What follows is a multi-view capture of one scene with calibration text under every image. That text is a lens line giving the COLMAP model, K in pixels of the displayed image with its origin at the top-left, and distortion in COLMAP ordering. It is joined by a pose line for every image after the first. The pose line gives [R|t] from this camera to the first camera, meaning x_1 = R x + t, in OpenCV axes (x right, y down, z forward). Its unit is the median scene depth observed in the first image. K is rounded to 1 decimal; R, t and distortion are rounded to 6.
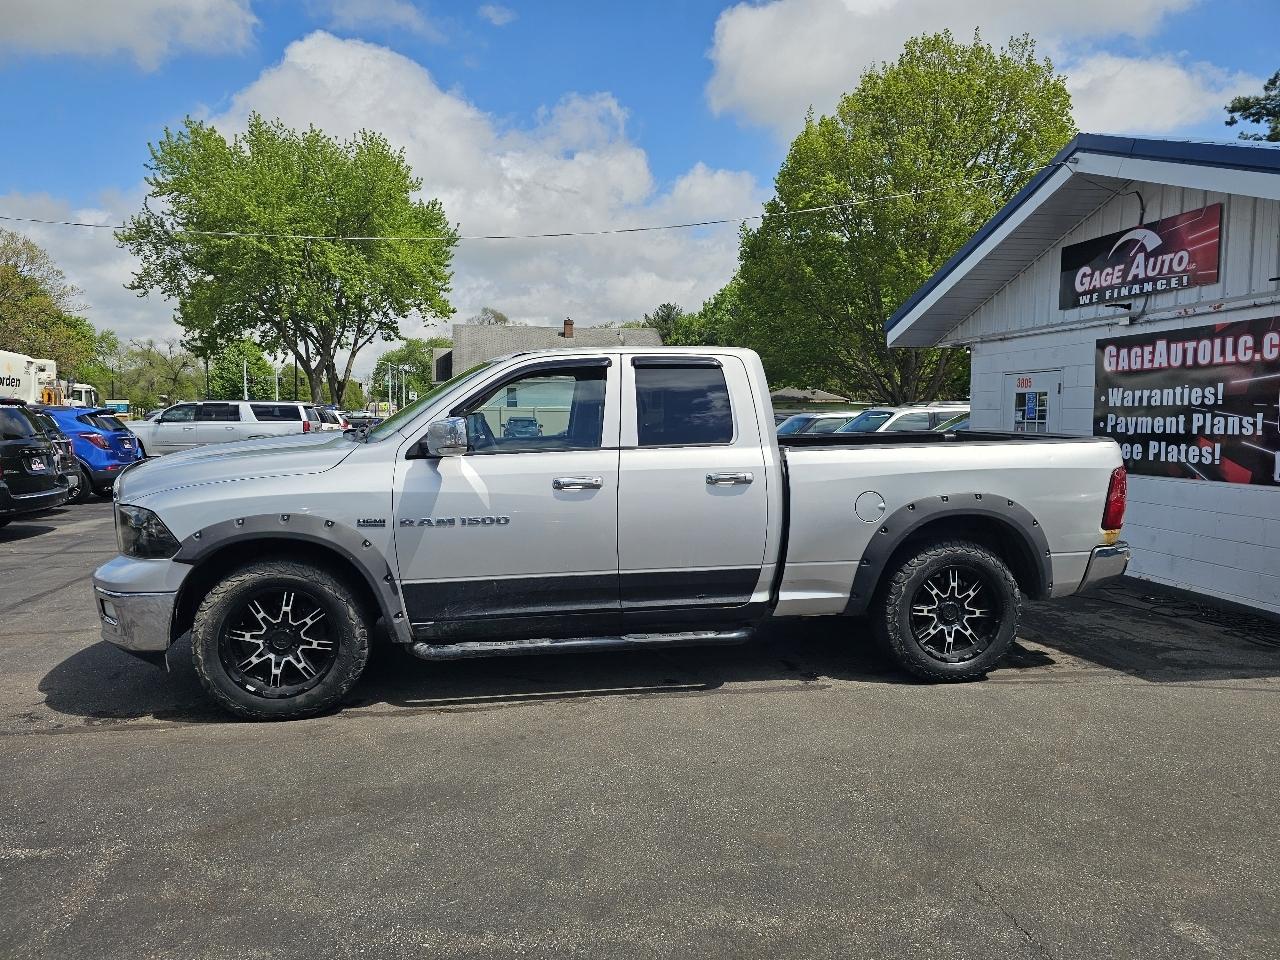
lens RADIAL K [[848.0, 0, 640.0], [0, 848.0, 480.0], [0, 0, 1]] dist [0.062293, -0.057840]
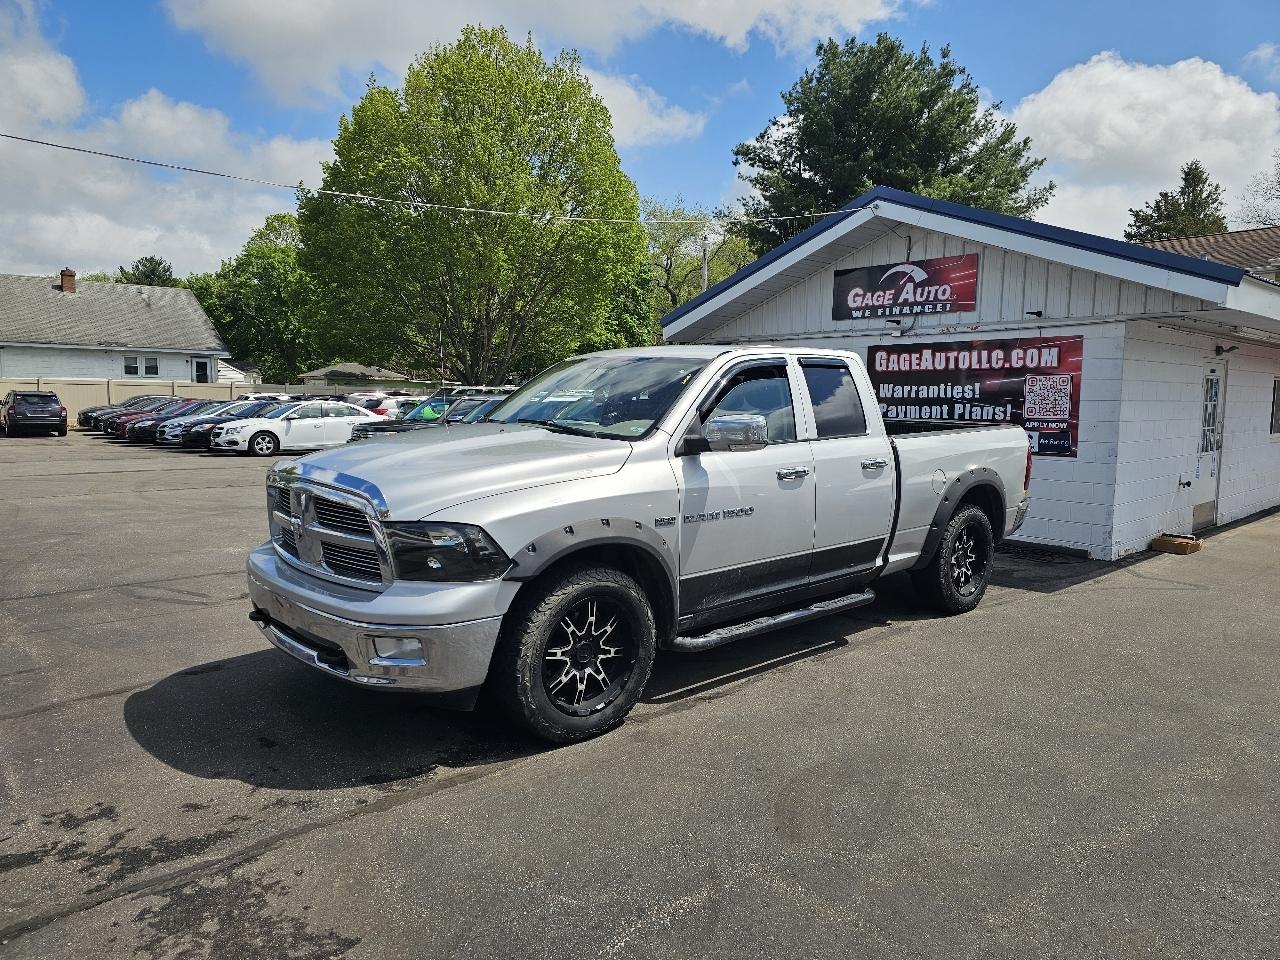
lens RADIAL K [[842.4, 0, 653.3], [0, 842.4, 478.7], [0, 0, 1]] dist [0.073420, -0.080157]
pose [[0.839903, -0.045027, 0.540866, -0.510547], [0.031137, 0.998909, 0.034806, -0.019913], [-0.541843, -0.012393, 0.840388, 0.112346]]
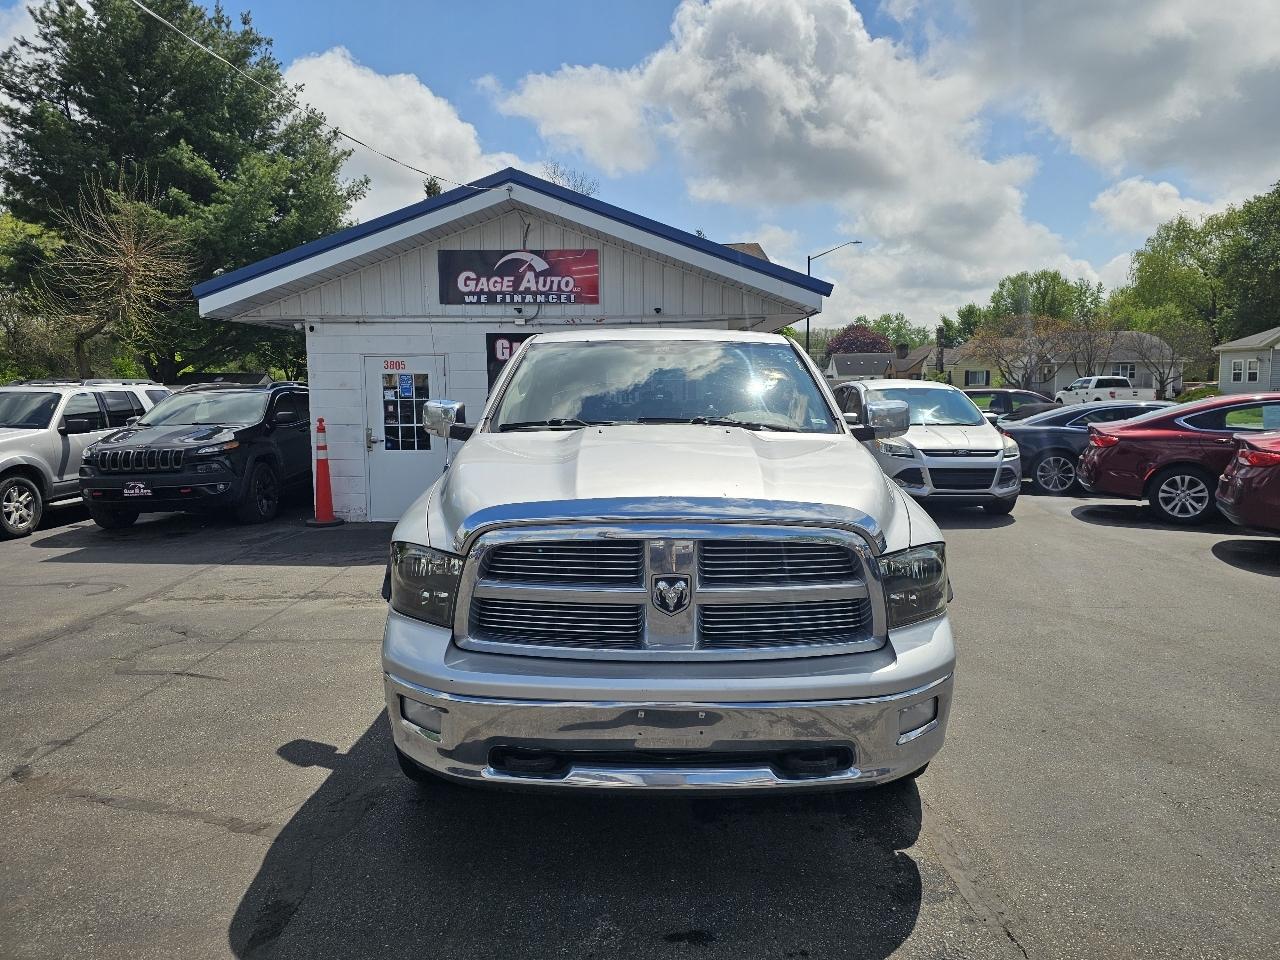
lens RADIAL K [[851.0, 0, 644.8], [0, 851.0, 477.4], [0, 0, 1]] dist [0.060142, -0.056687]
pose [[0.175724, -0.108496, 0.978442, -0.759357], [0.085976, 0.991802, 0.094536, -0.061651], [-0.980678, 0.067510, 0.183612, 0.648100]]
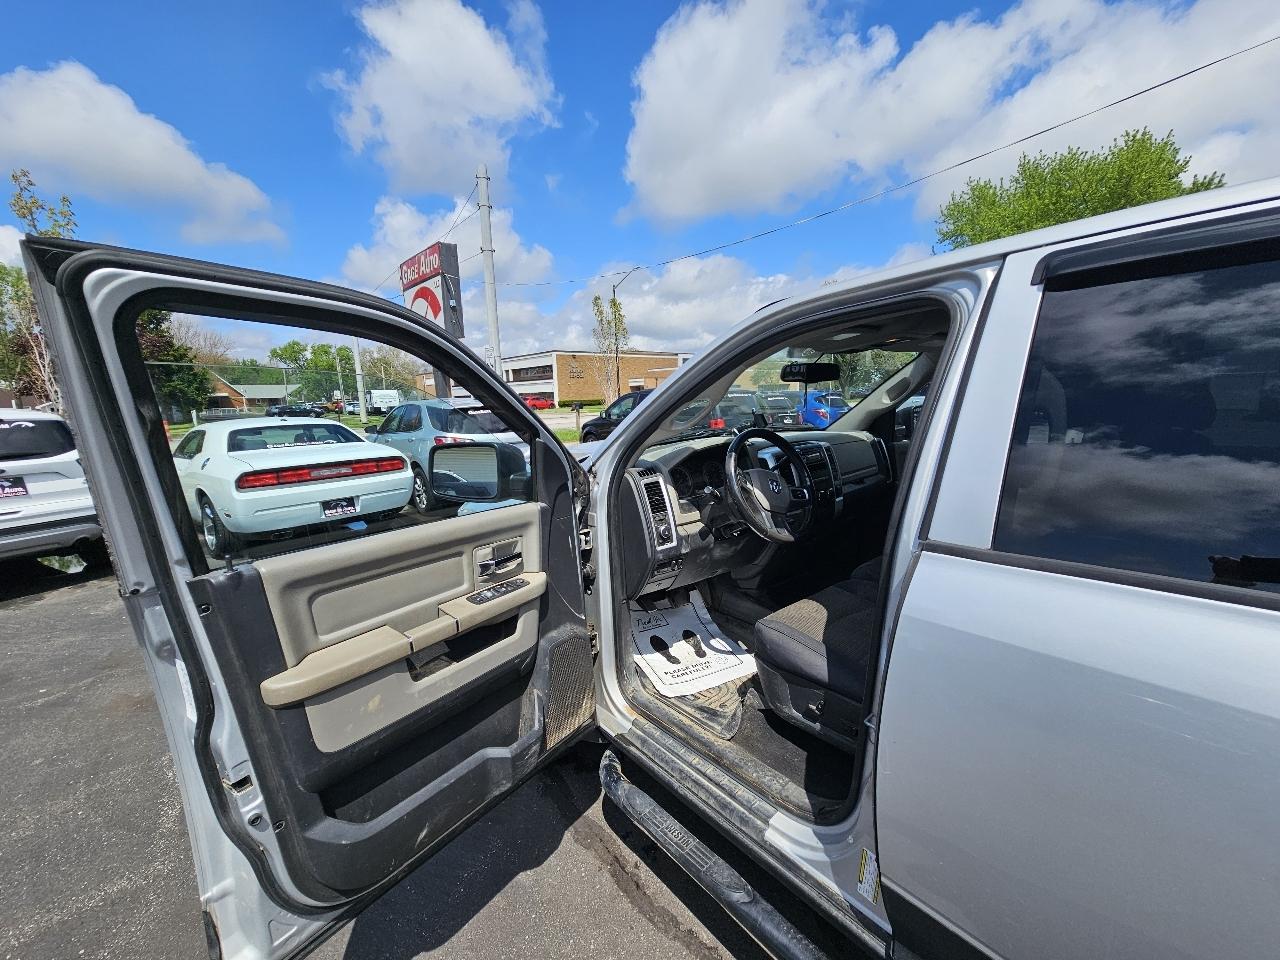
lens RADIAL K [[517.7, 0, 645.1], [0, 517.7, 484.7], [0, 0, 1]] dist [-0.000347, -0.000132]
pose [[0.498081, 0.134355, -0.856659, 0.059477], [-0.040330, 0.990444, 0.131888, -0.053169], [0.866192, -0.031141, 0.498740, 0.512454]]
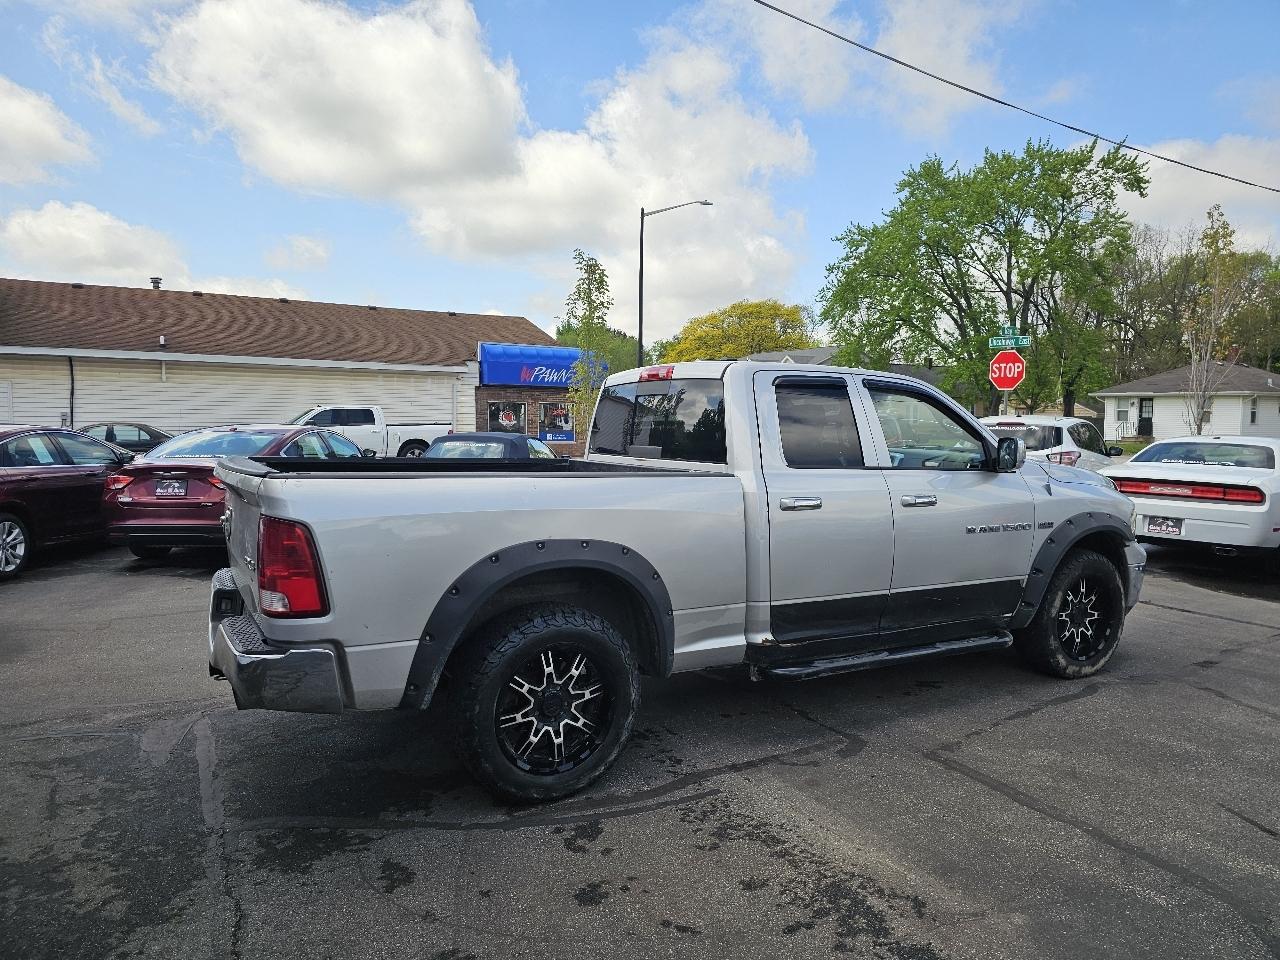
lens RADIAL K [[858.2, 0, 640.0], [0, 858.2, 480.0], [0, 0, 1]] dist [0.064949, -0.064437]
pose [[-0.945813, 0.012547, -0.324468, 0.322717], [-0.037800, 0.988205, 0.148398, -0.127007], [0.322503, 0.152622, -0.934183, 1.446050]]
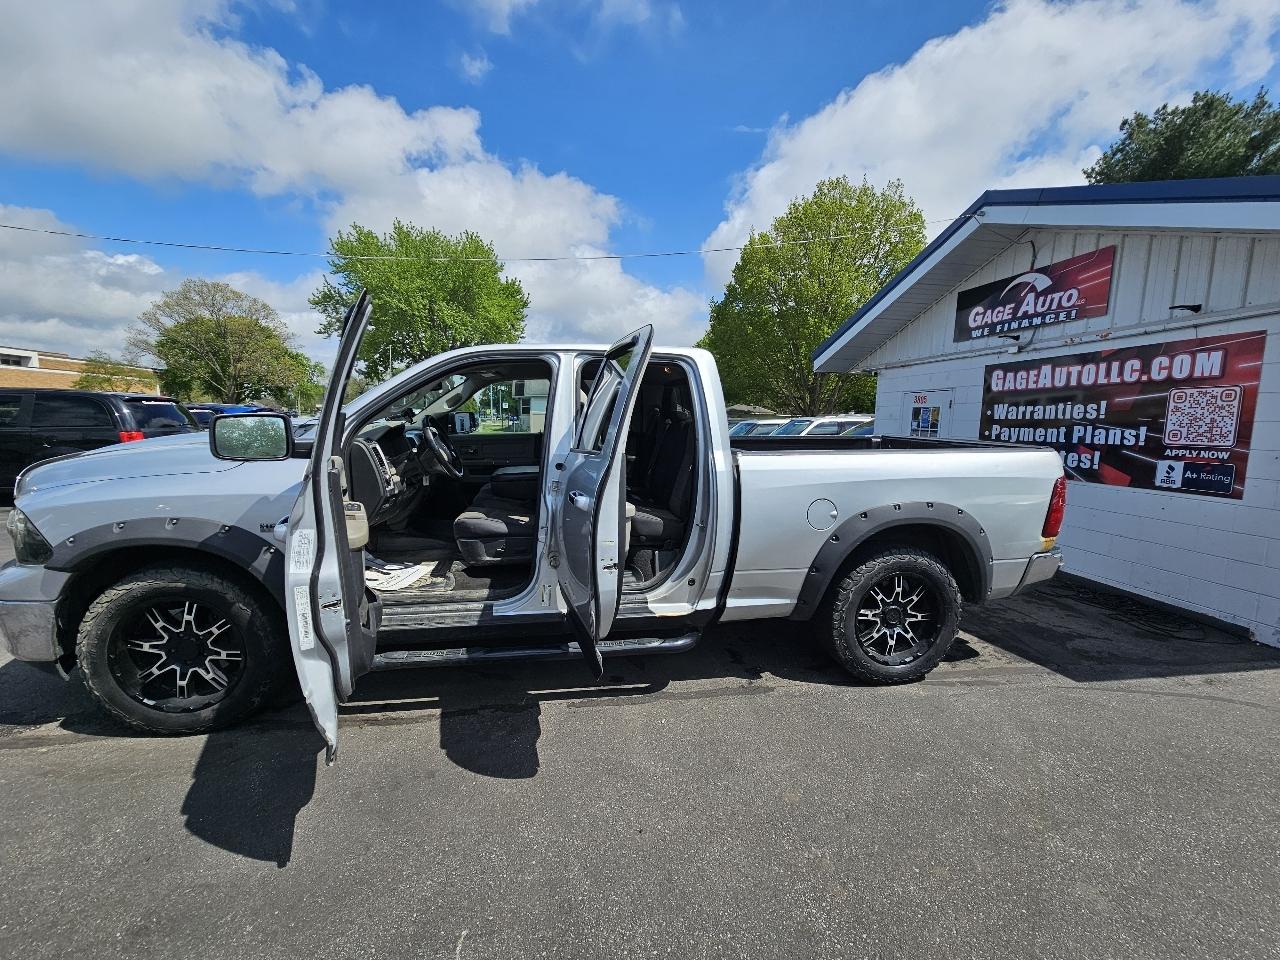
lens RADIAL K [[517.7, 0, 645.1], [0, 517.7, 484.7], [0, 0, 1]] dist [-0.000347, -0.000132]
pose [[0.999783, 0.020741, -0.001849, 0.045384], [-0.020629, 0.998645, 0.047783, -0.017403], [0.002838, -0.047735, 0.998856, 0.271756]]
